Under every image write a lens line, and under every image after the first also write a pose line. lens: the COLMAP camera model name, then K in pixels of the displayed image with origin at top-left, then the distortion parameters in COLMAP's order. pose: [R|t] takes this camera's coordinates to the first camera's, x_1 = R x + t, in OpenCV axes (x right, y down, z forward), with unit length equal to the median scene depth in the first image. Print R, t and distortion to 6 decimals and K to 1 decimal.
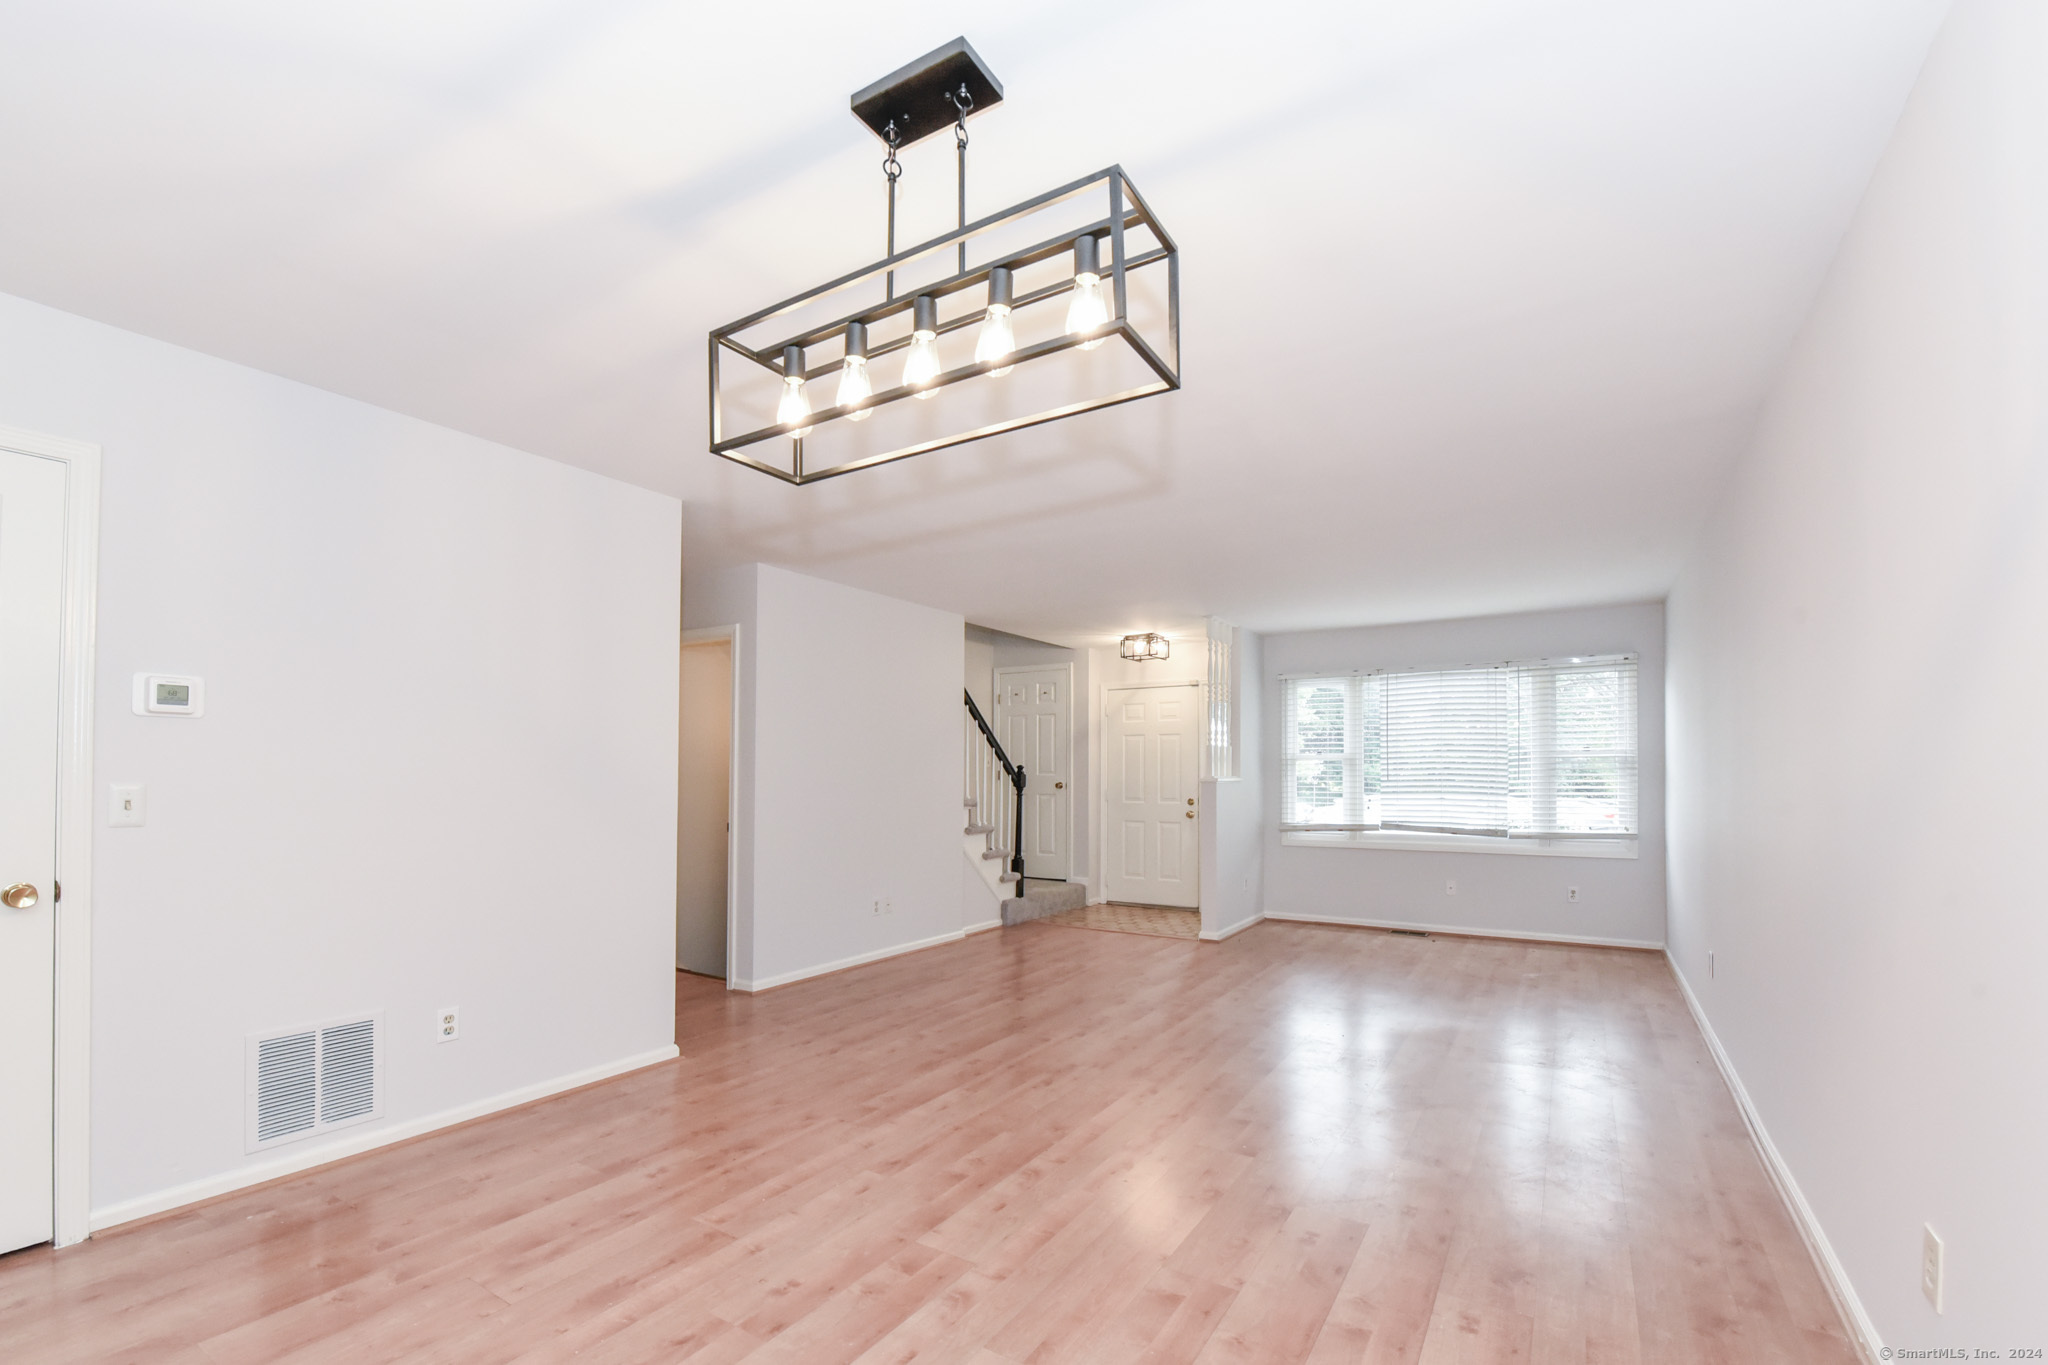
lens RADIAL K [[850.4, 0, 1054.9], [0, 850.4, 773.0], [0, 0, 1]] dist [-0.017661, -0.000448]
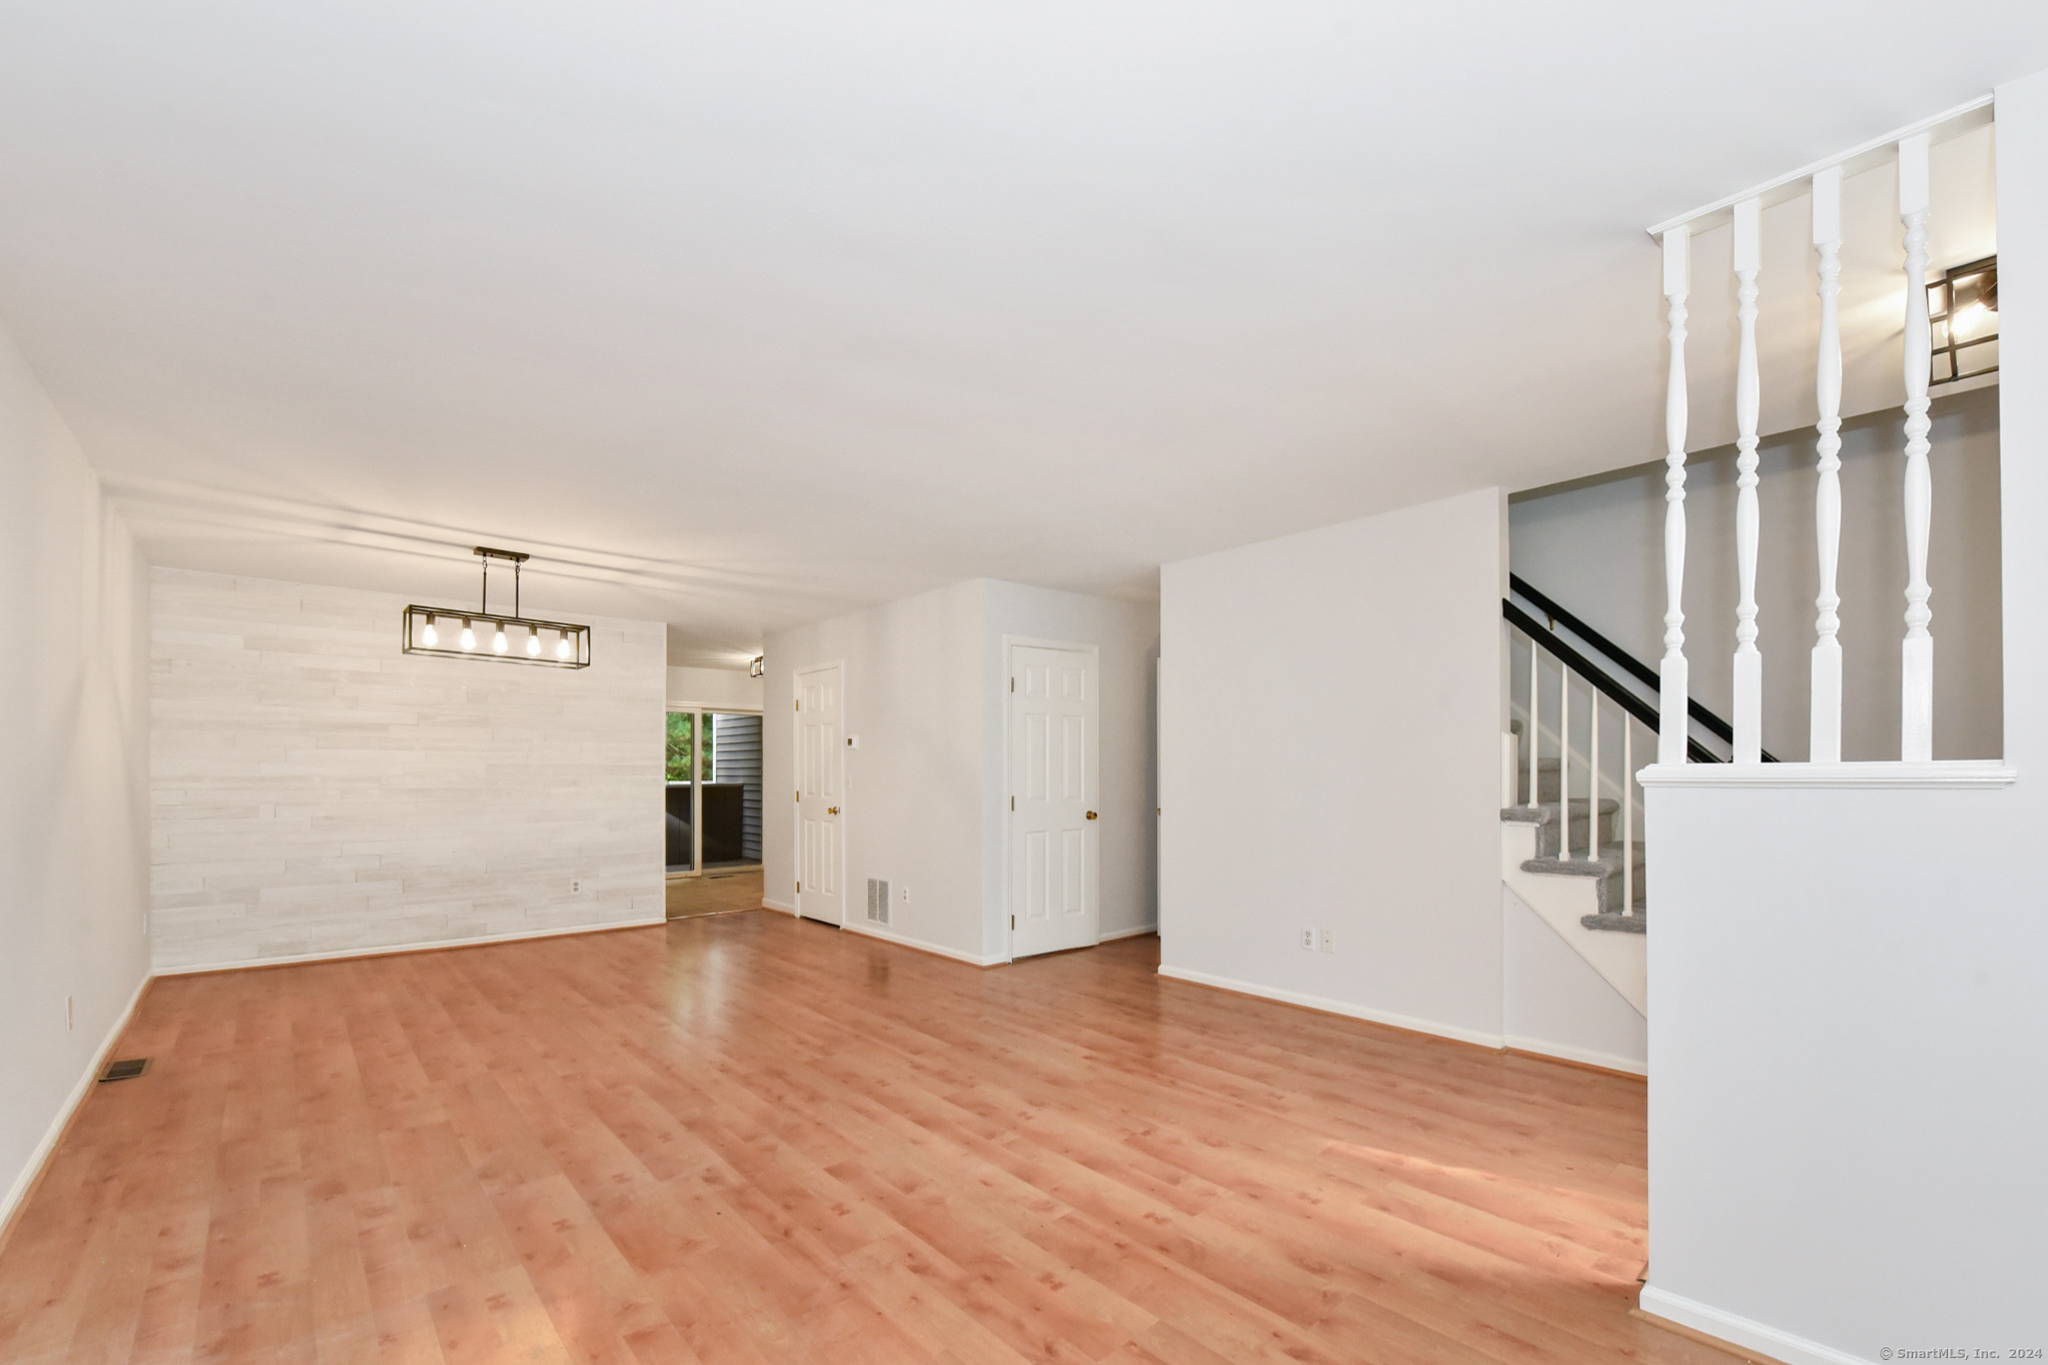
lens RADIAL K [[850.4, 0, 1054.9], [0, 850.4, 773.0], [0, 0, 1]] dist [-0.017661, -0.000448]
pose [[-0.282348, -0.002509, -0.959309, 0.482904], [0.010867, 0.999924, -0.005814, 0.006918], [0.959251, -0.012066, -0.282299, 0.808852]]
